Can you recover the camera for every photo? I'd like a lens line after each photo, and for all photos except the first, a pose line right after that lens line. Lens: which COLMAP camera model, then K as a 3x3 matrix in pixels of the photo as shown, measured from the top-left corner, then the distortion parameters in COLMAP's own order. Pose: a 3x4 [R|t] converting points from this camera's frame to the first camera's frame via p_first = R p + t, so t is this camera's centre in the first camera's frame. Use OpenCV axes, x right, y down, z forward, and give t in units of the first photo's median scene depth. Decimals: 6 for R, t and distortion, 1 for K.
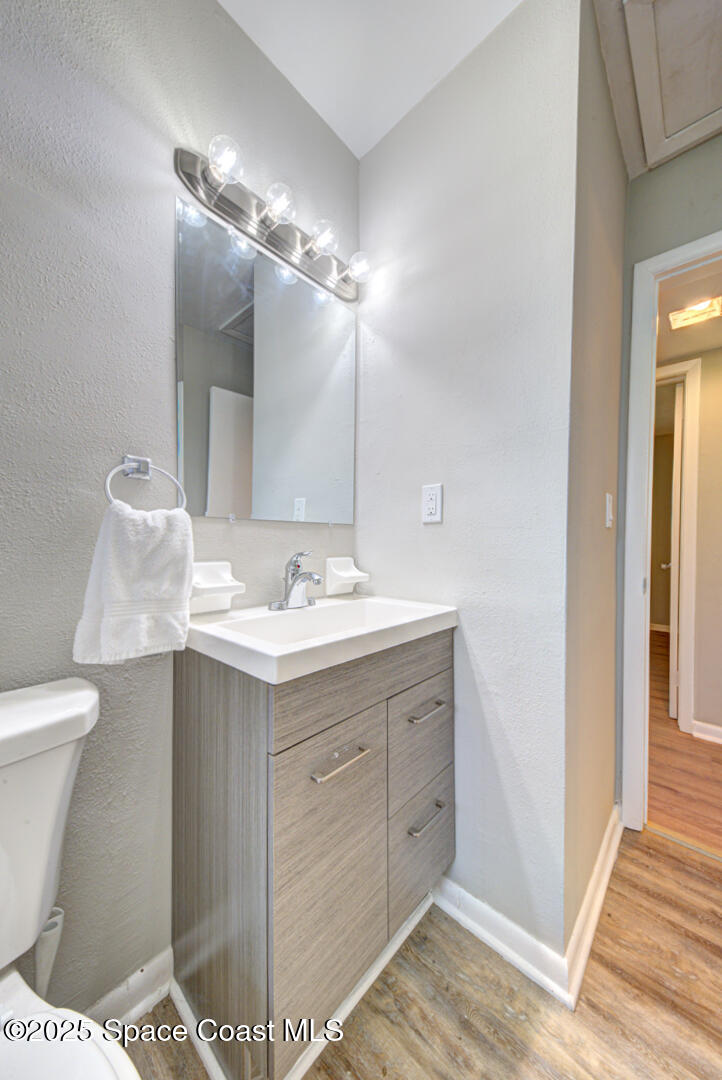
lens RADIAL K [[371.4, 0, 361.0], [0, 371.4, 540.0], [0, 0, 1]] dist [0.031433, -0.007340]
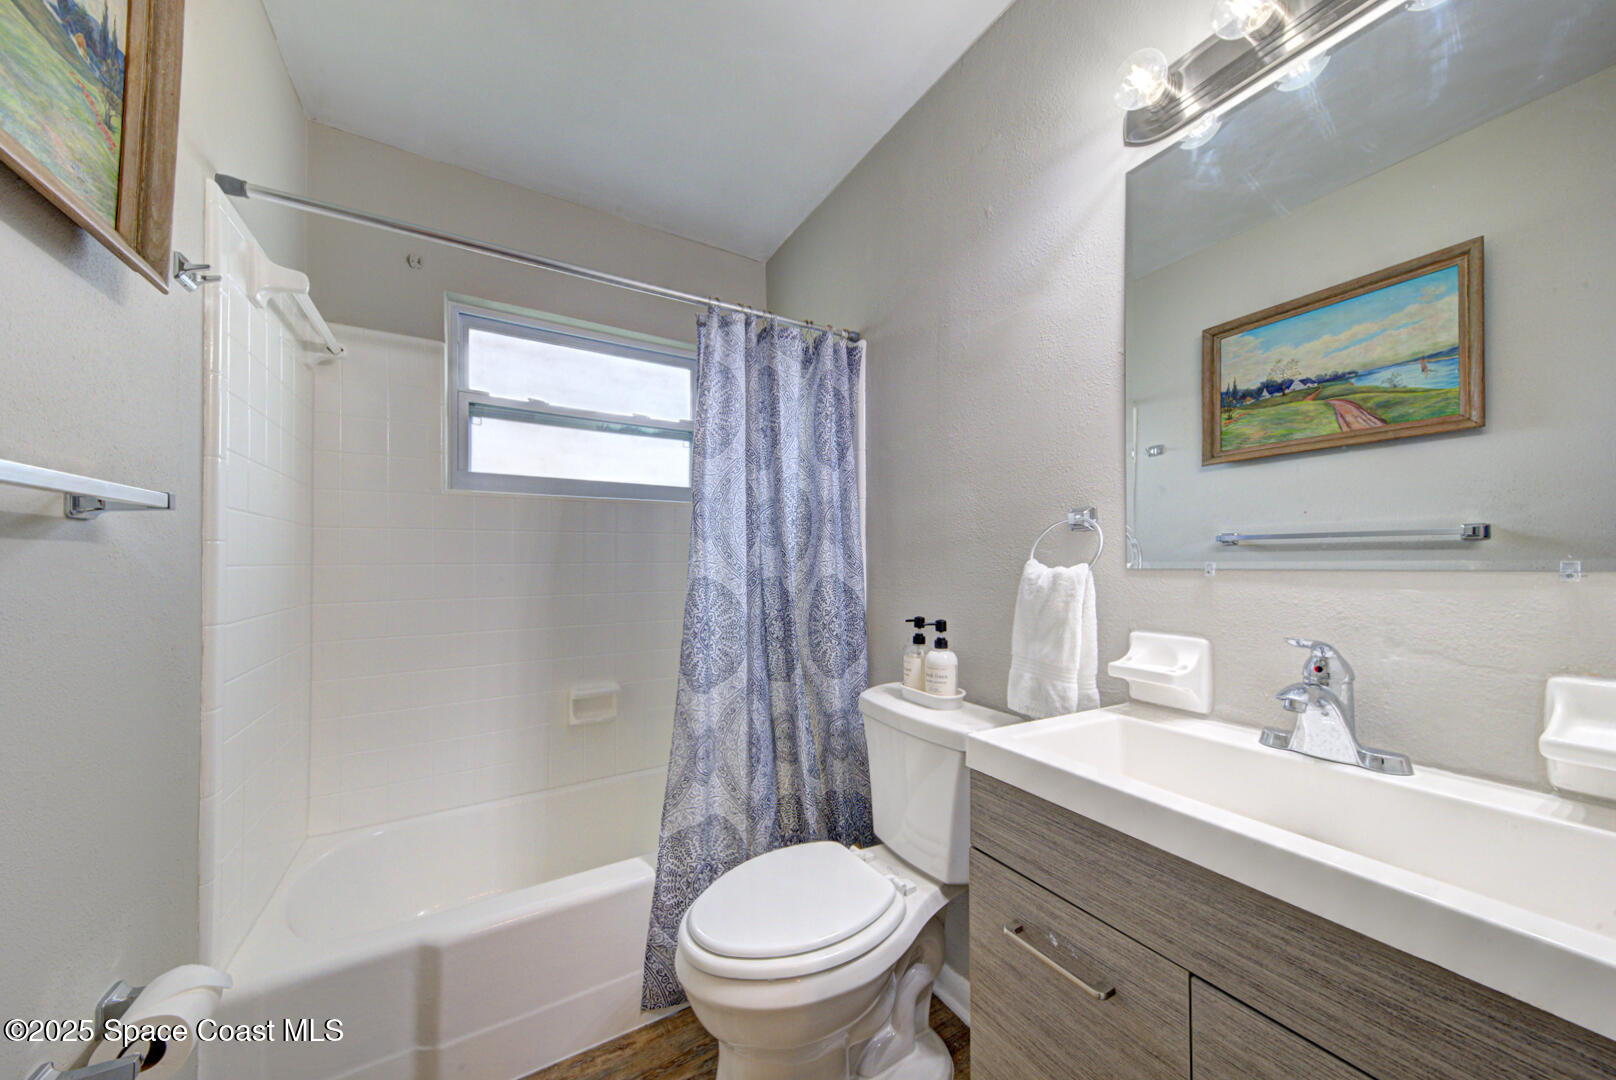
lens RADIAL K [[555.7, 0, 805.2], [0, 555.7, 556.0], [0, 0, 1]] dist [0.031433, -0.007340]
pose [[-0.299267, -0.021944, -0.953917, 0.973602], [0.000879, 0.999729, -0.023273, -0.076578], [0.954169, -0.007804, -0.299166, 0.836109]]
